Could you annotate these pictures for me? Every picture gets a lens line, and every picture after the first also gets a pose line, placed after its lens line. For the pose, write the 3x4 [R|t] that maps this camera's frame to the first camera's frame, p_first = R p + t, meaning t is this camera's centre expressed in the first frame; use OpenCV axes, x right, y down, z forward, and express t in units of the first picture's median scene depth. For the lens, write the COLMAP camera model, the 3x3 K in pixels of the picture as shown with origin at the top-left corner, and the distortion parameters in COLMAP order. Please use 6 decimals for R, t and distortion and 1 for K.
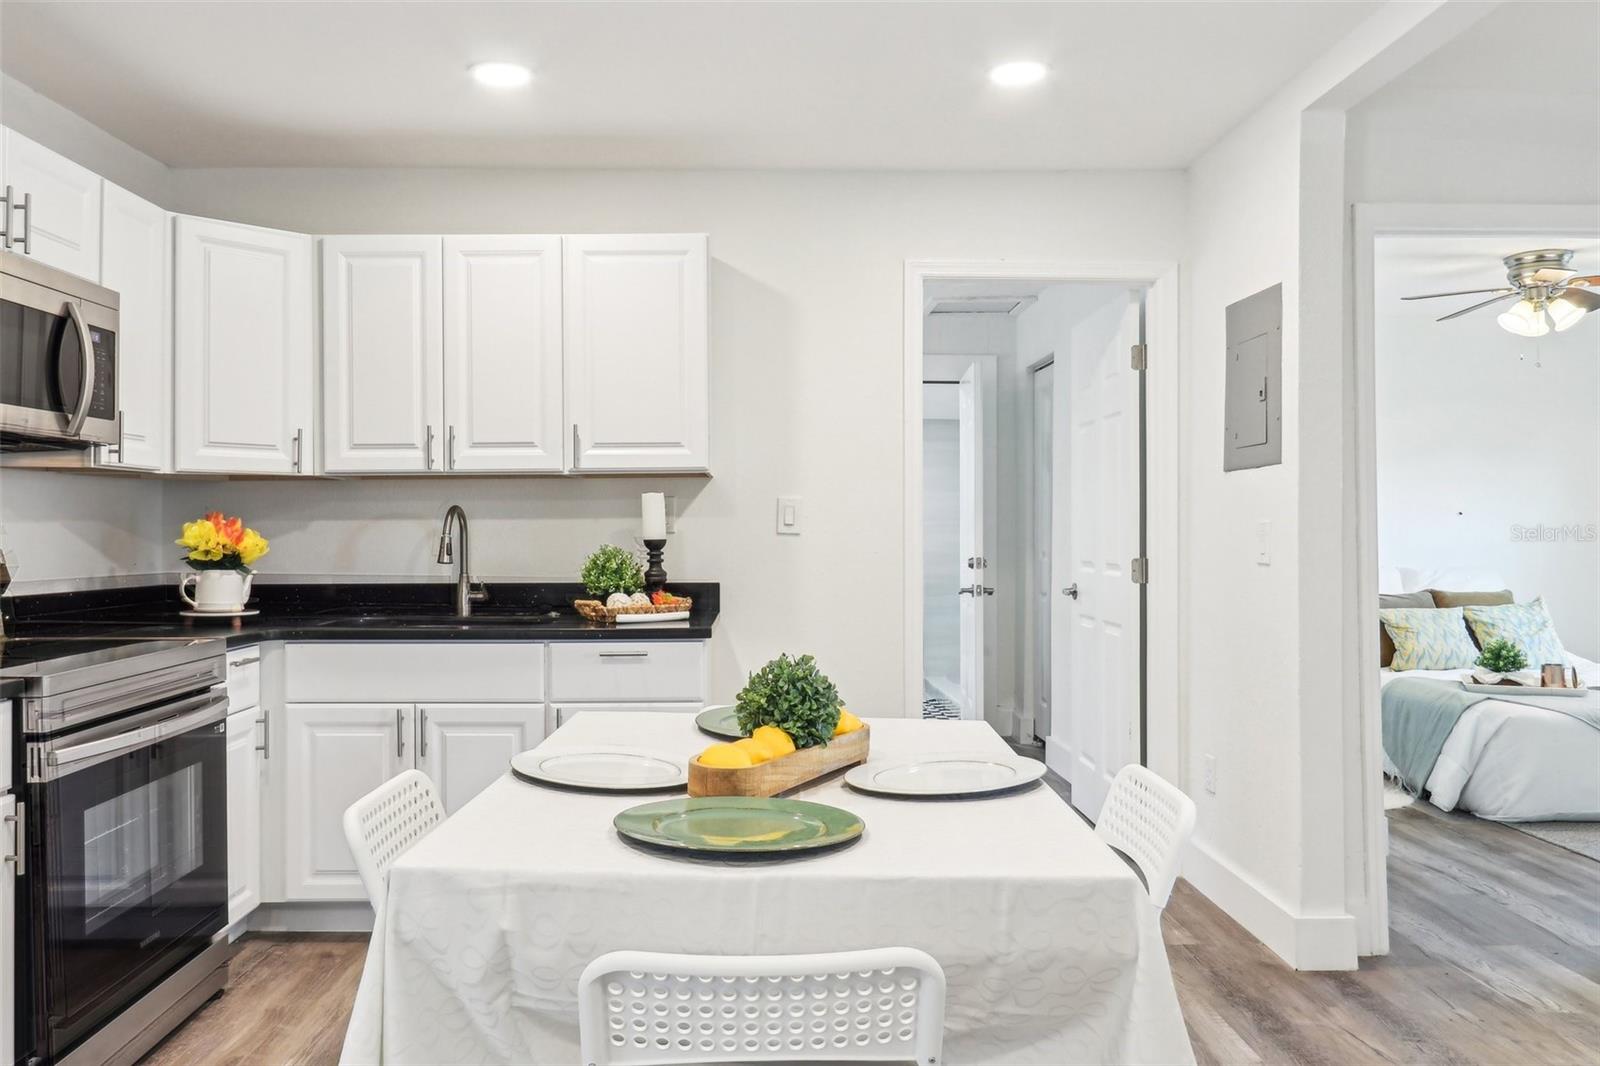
lens RADIAL K [[1161.5, 0, 786.0], [0, 1161.5, 526.1], [0, 0, 1]] dist [-0.027388, 0.036110]
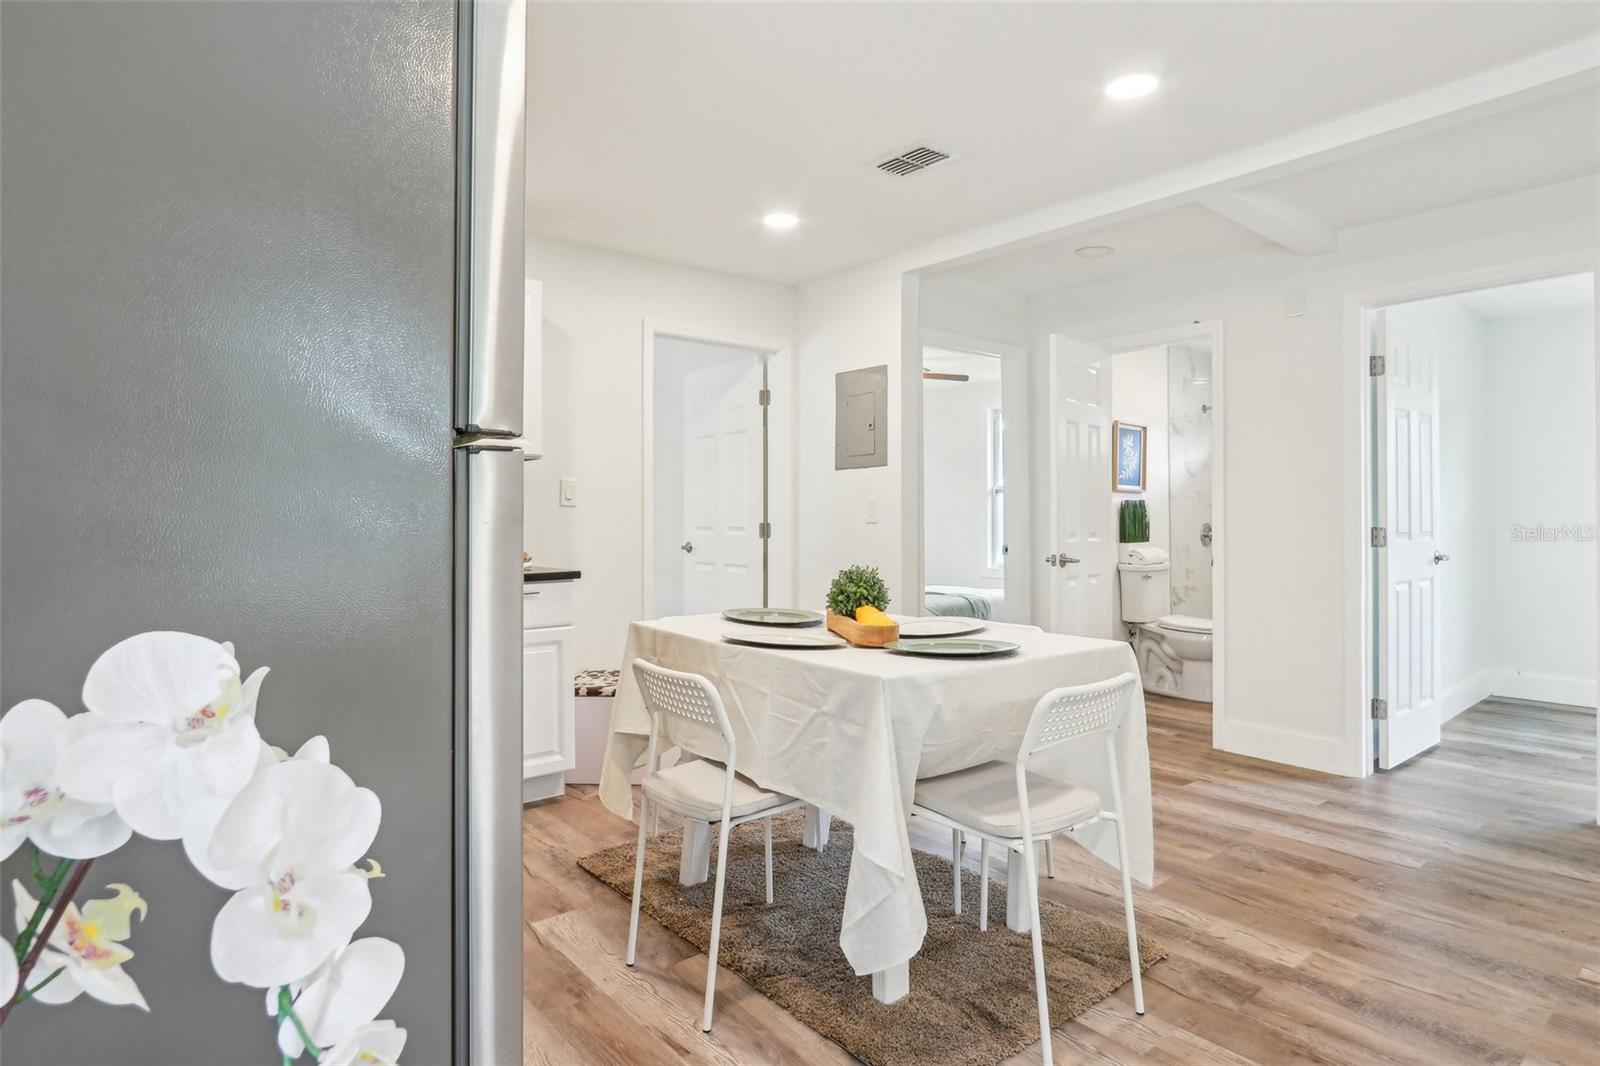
lens RADIAL K [[869.5, 0, 796.2], [0, 869.5, 512.3], [0, 0, 1]] dist [-0.005400, -0.000450]
pose [[0.788522, 0.000928, 0.615006, -0.462056], [0.001392, 0.999994, -0.003292, 0.019701], [-0.615006, 0.003452, 0.788515, 0.024225]]
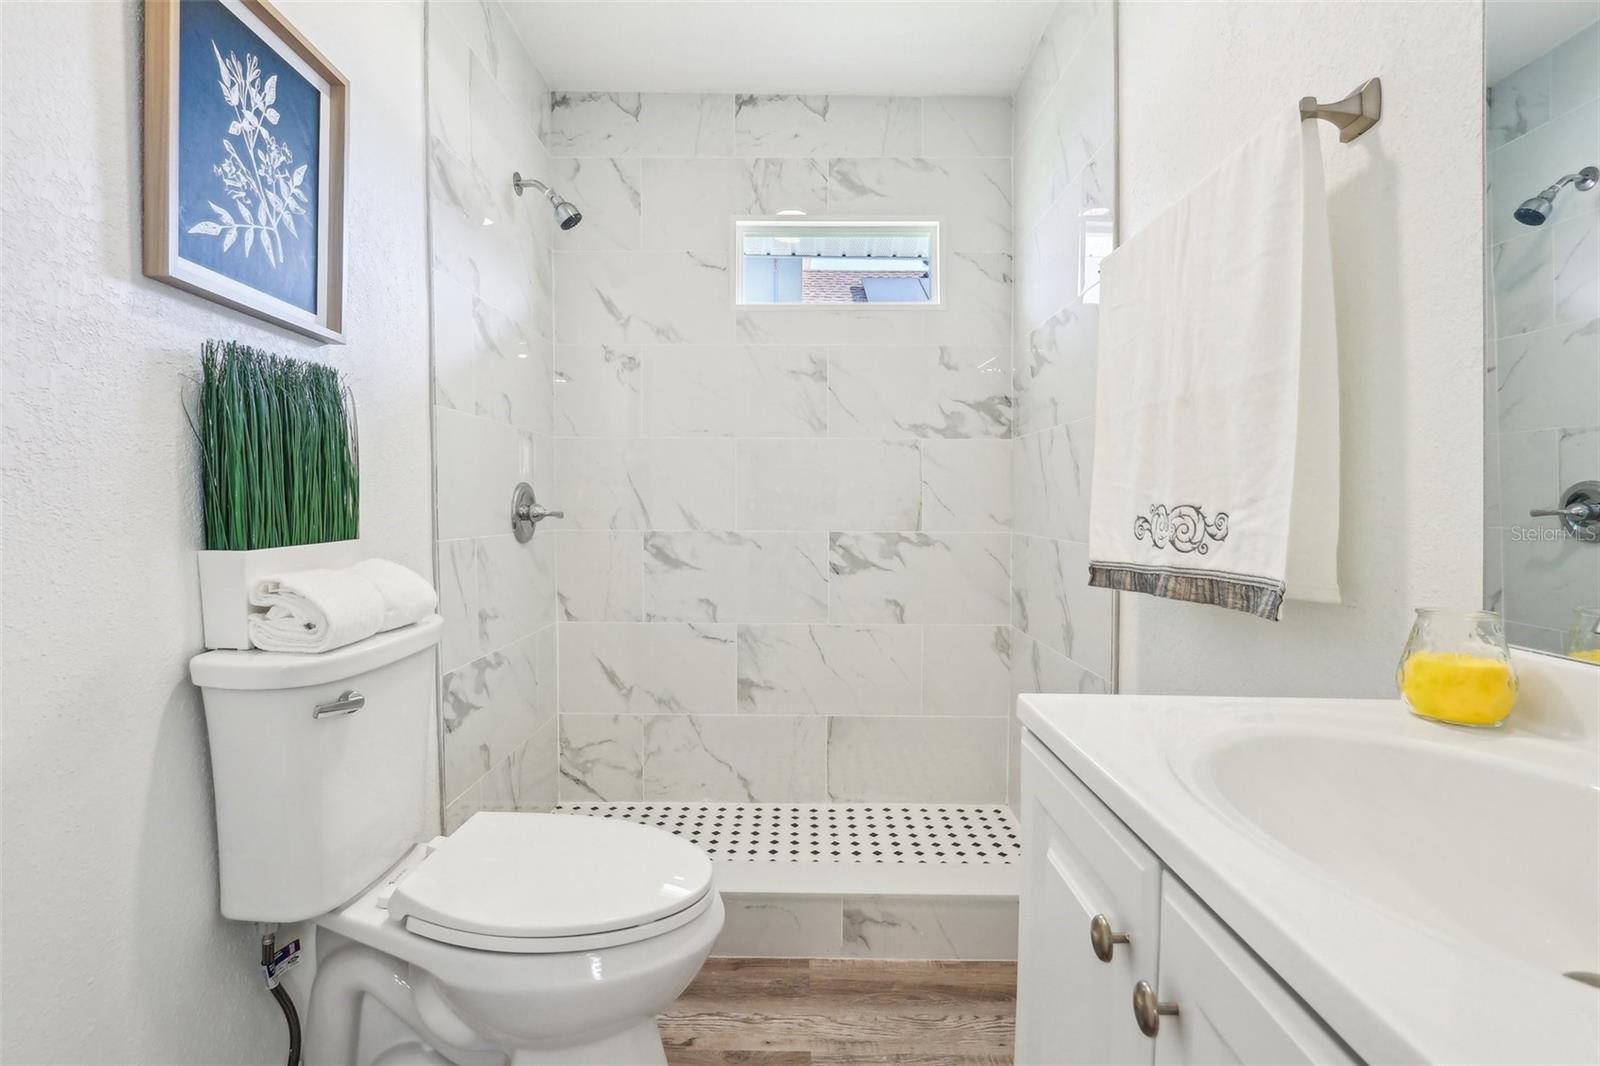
lens RADIAL K [[763.0, 0, 788.2], [0, 763.0, 523.1], [0, 0, 1]] dist [-0.014127, 0.000115]
pose [[0.036498, -0.025444, 0.999010, 0.716641], [-0.002939, 0.999669, 0.025569, 0.053357], [-0.999329, -0.003870, 0.036411, 0.688653]]
